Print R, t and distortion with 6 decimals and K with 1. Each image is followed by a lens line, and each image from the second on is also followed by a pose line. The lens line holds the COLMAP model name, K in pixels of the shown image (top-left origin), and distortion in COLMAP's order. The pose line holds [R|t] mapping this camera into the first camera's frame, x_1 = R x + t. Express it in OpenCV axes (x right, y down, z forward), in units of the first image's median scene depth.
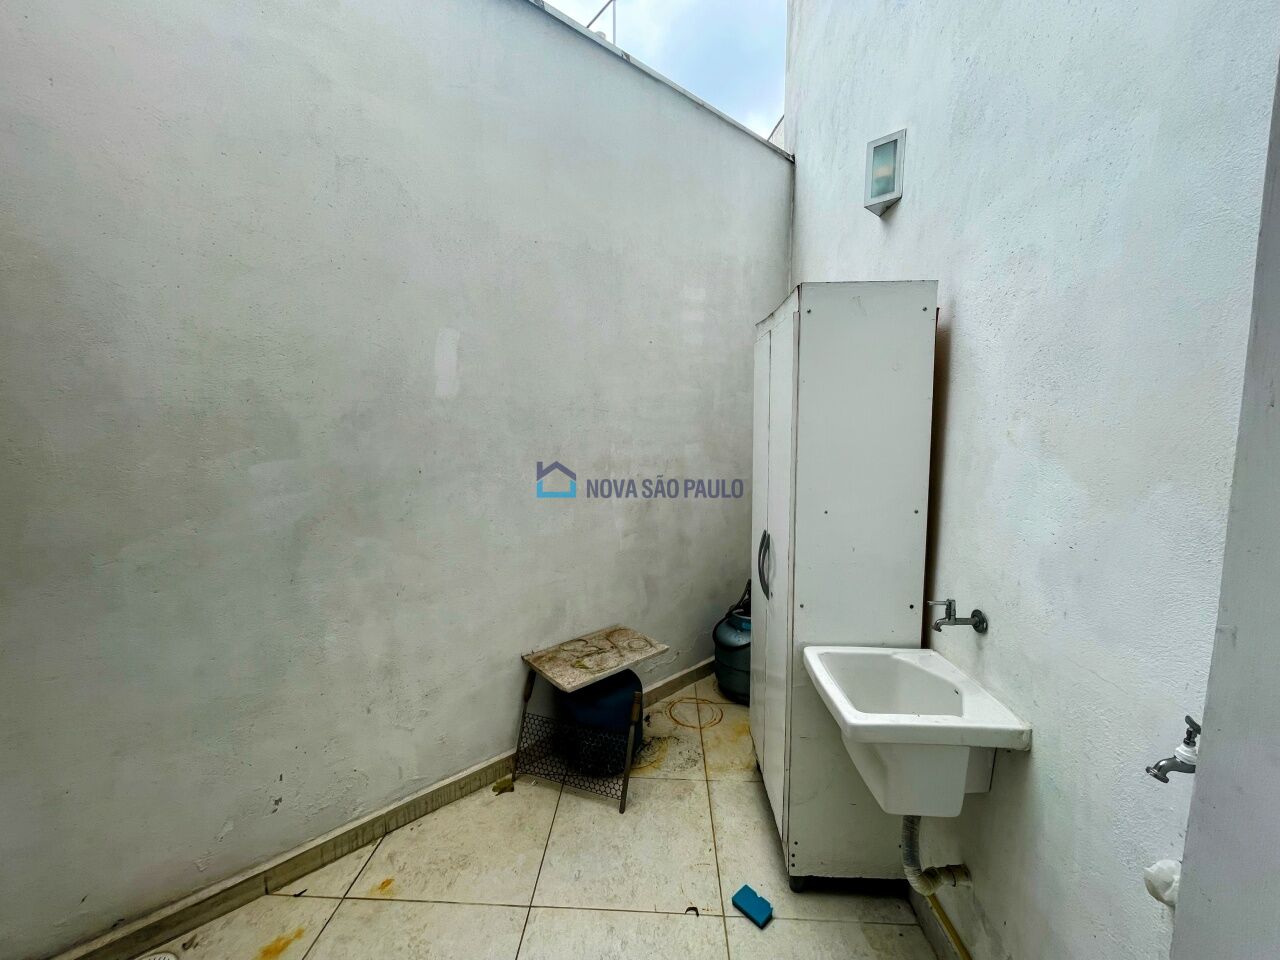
lens RADIAL K [[518.1, 0, 637.0], [0, 518.1, 479.0], [0, 0, 1]] dist [-0.007520, 0.001812]
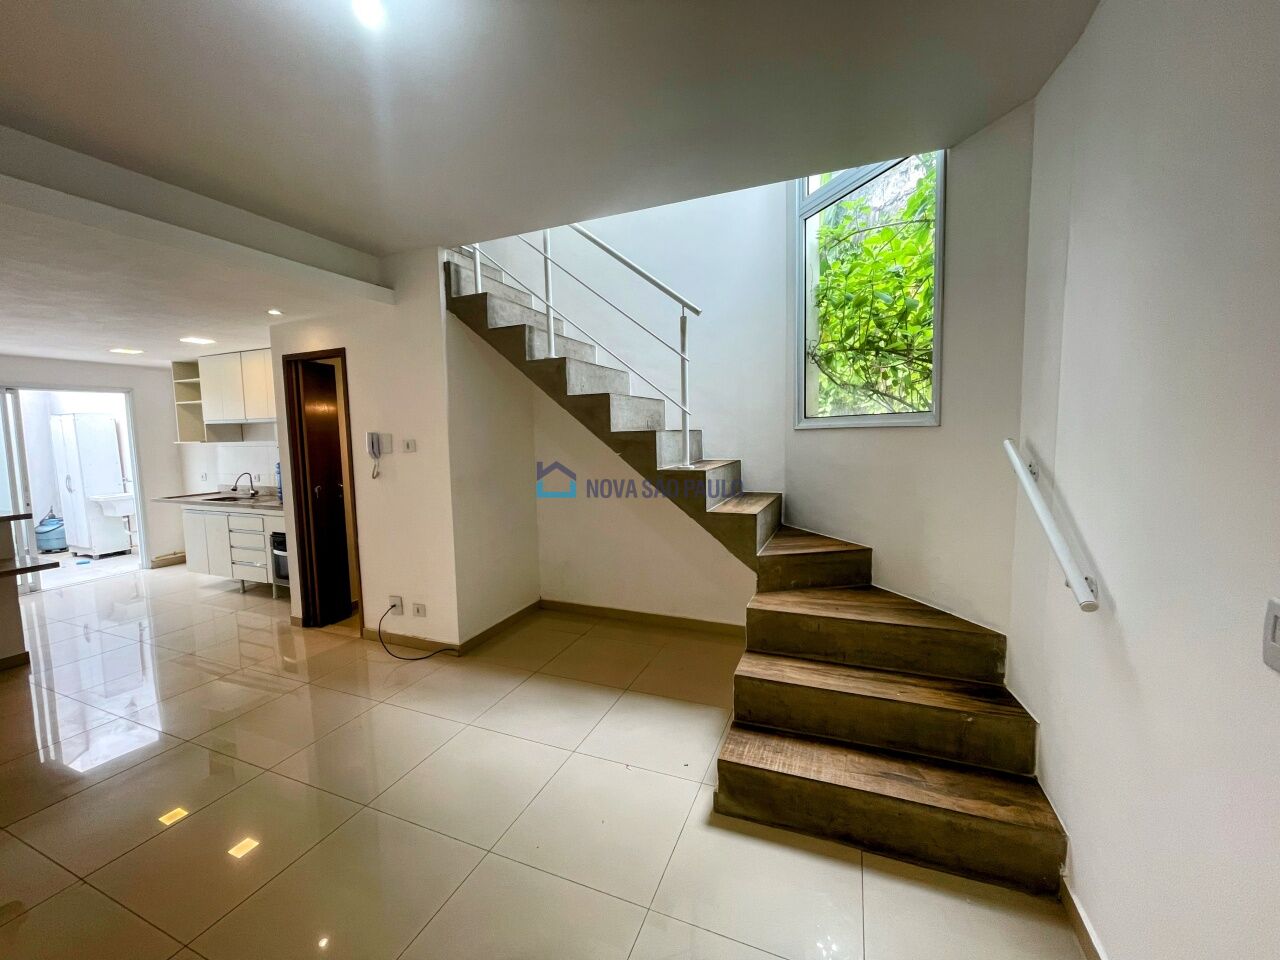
lens RADIAL K [[518.1, 0, 639.9], [0, 518.1, 473.6], [0, 0, 1]] dist [-0.007520, 0.001812]
pose [[0.347774, -0.092324, 0.933022, -1.718020], [0.125544, 0.990764, 0.051243, 0.412830], [-0.929135, 0.099314, 0.356153, -3.998202]]
